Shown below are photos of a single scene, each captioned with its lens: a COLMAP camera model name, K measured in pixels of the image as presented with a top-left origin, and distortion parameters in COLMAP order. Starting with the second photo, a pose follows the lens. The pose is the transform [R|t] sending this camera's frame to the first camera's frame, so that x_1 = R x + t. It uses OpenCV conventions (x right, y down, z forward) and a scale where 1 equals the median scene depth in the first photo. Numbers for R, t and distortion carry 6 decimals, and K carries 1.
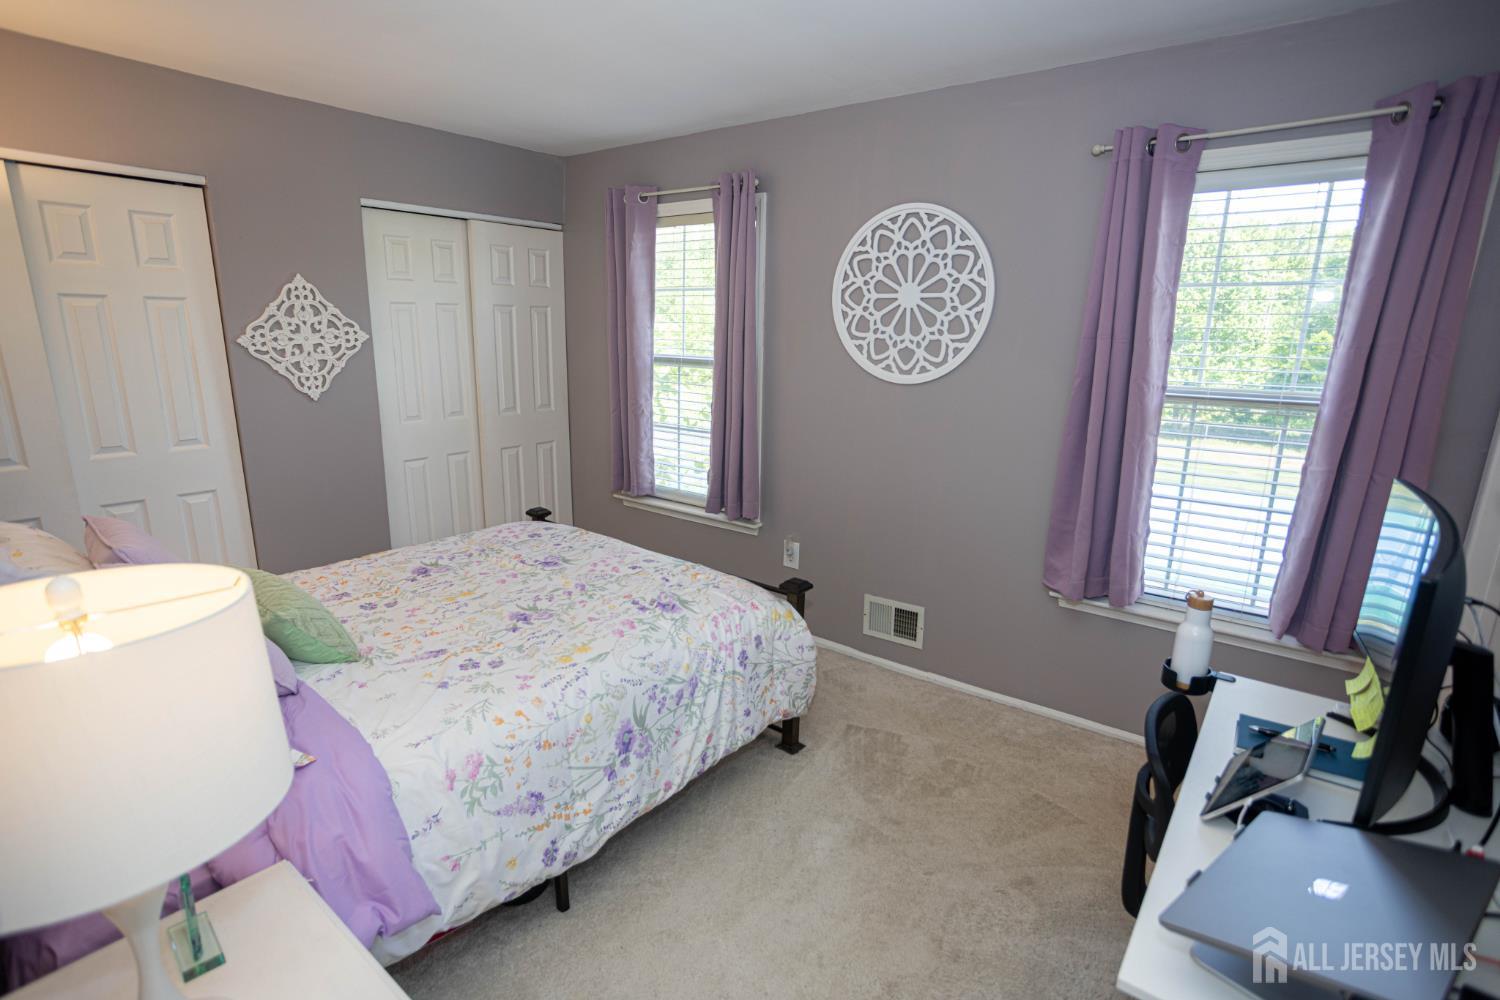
lens RADIAL K [[738.9, 0, 746.4], [0, 738.9, 505.0], [0, 0, 1]] dist [-0.061023, 0.036086]
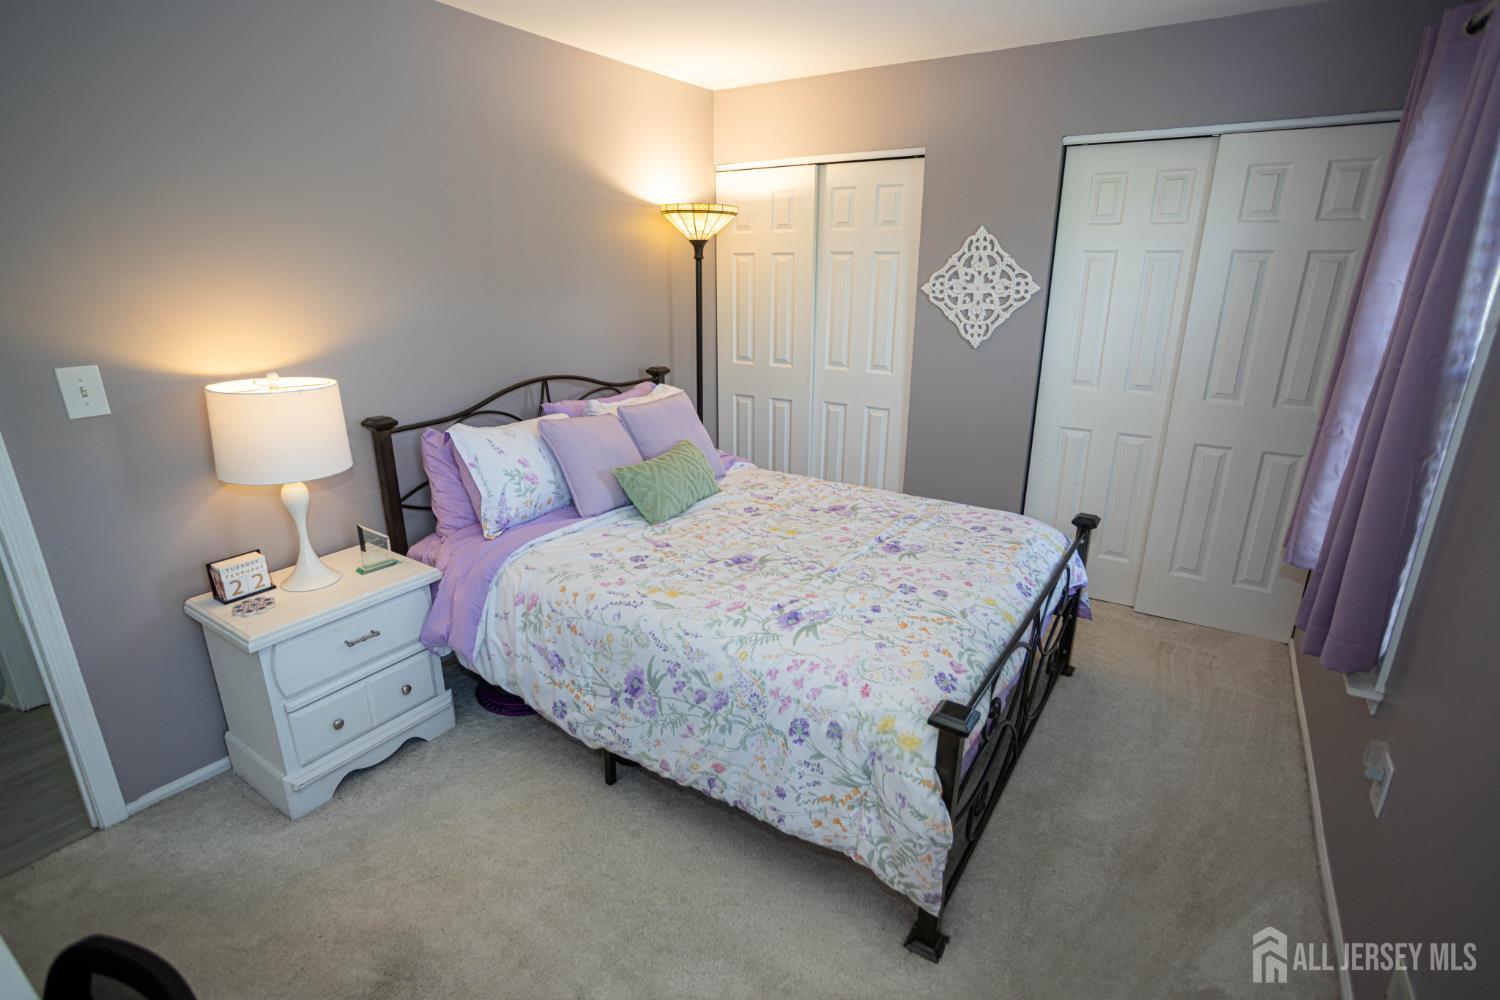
lens RADIAL K [[738.9, 0, 746.4], [0, 738.9, 505.0], [0, 0, 1]] dist [-0.061023, 0.036086]
pose [[0.087167, 0.294951, -0.951528, 0.481216], [-0.238120, 0.933645, 0.267594, -0.145219], [0.967316, 0.203253, 0.151616, 0.600562]]
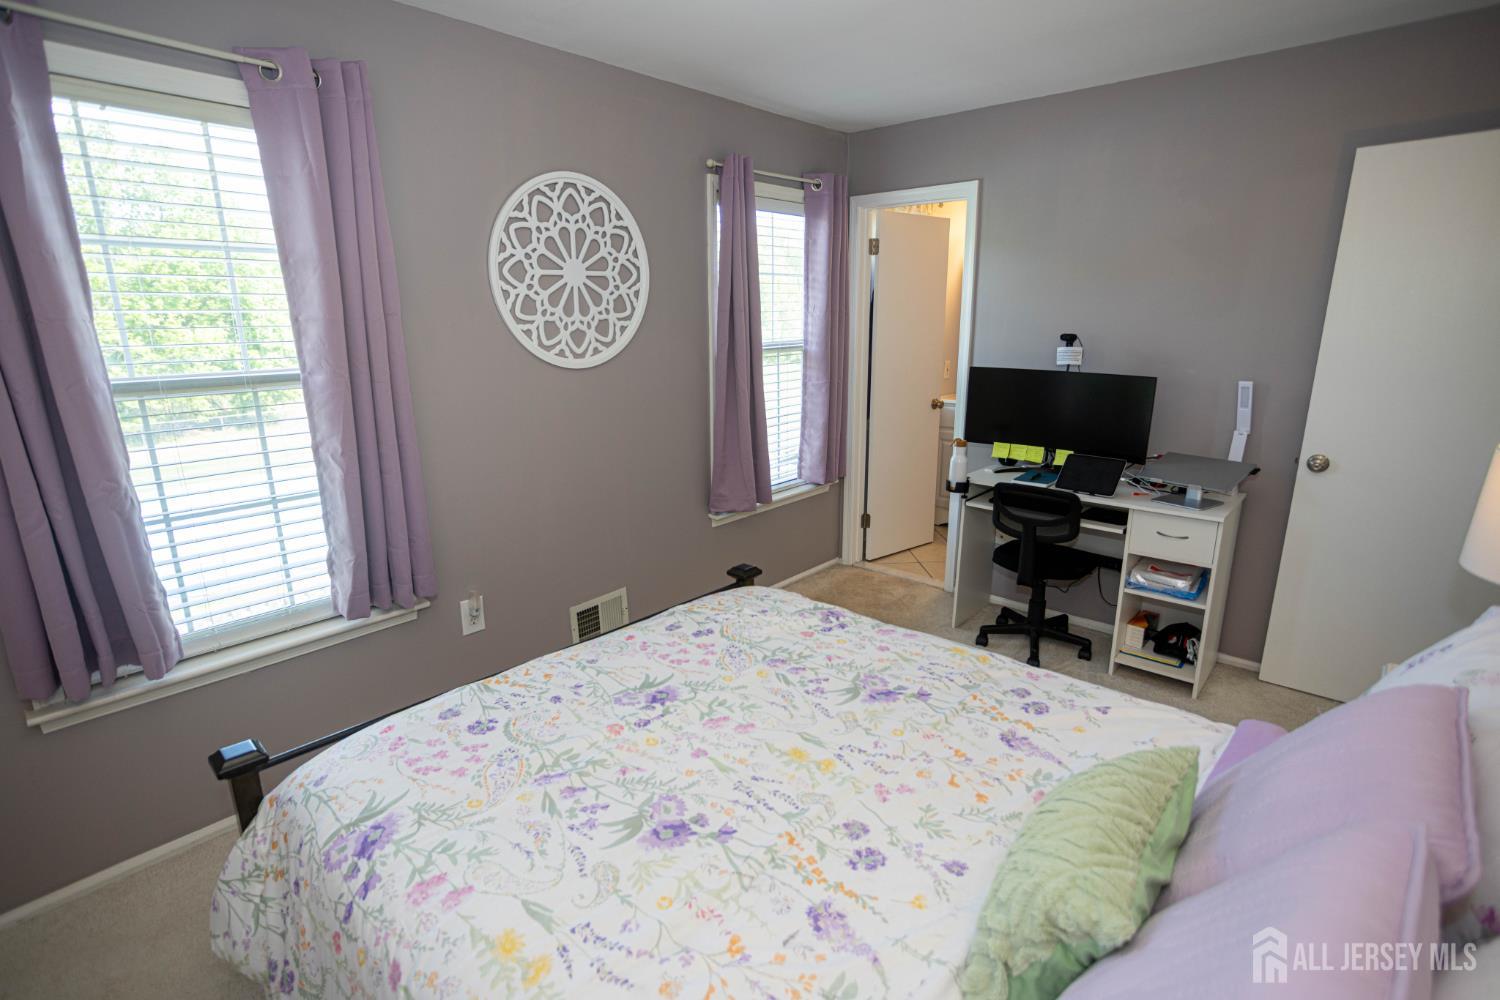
lens RADIAL K [[726.9, 0, 747.1], [0, 726.9, 499.9], [0, 0, 1]] dist [-0.058553, 0.034324]
pose [[0.073917, -0.263605, 0.961795, -0.700306], [0.250820, 0.938345, 0.237902, -0.174753], [-0.965208, 0.223652, 0.135477, 0.715198]]
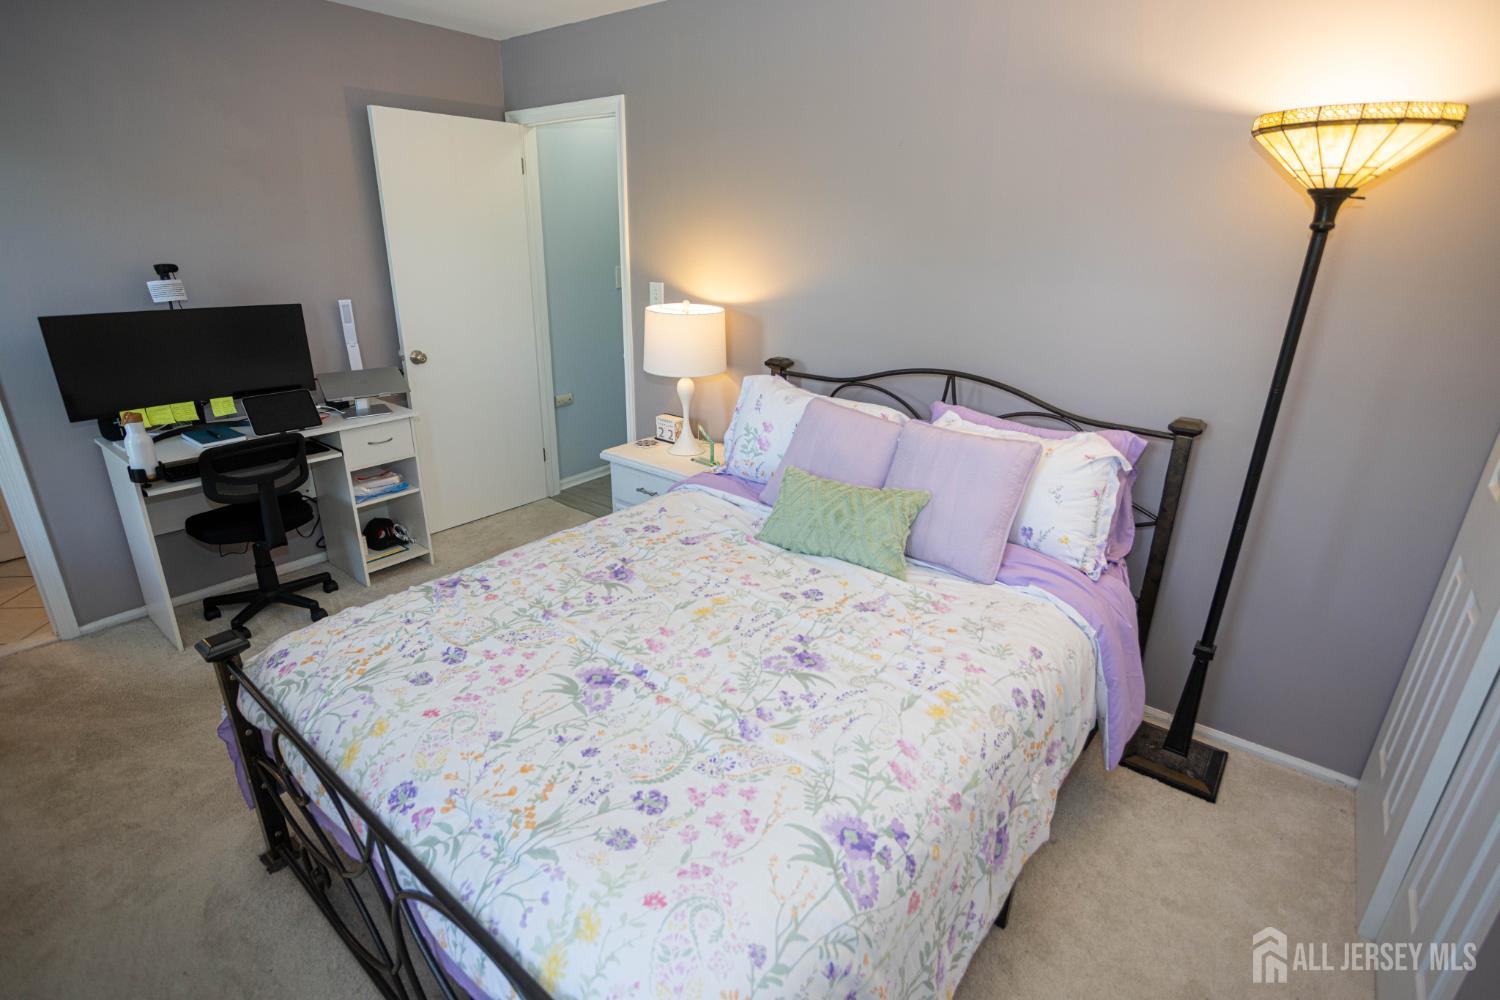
lens RADIAL K [[741.1, 0, 736.3], [0, 741.1, 499.5], [0, 0, 1]] dist [-0.060488, 0.037219]
pose [[-0.999161, -0.038923, 0.012756, -0.328390], [-0.025146, 0.828731, 0.559082, -0.309072], [-0.032333, 0.558292, -0.829014, 1.220182]]
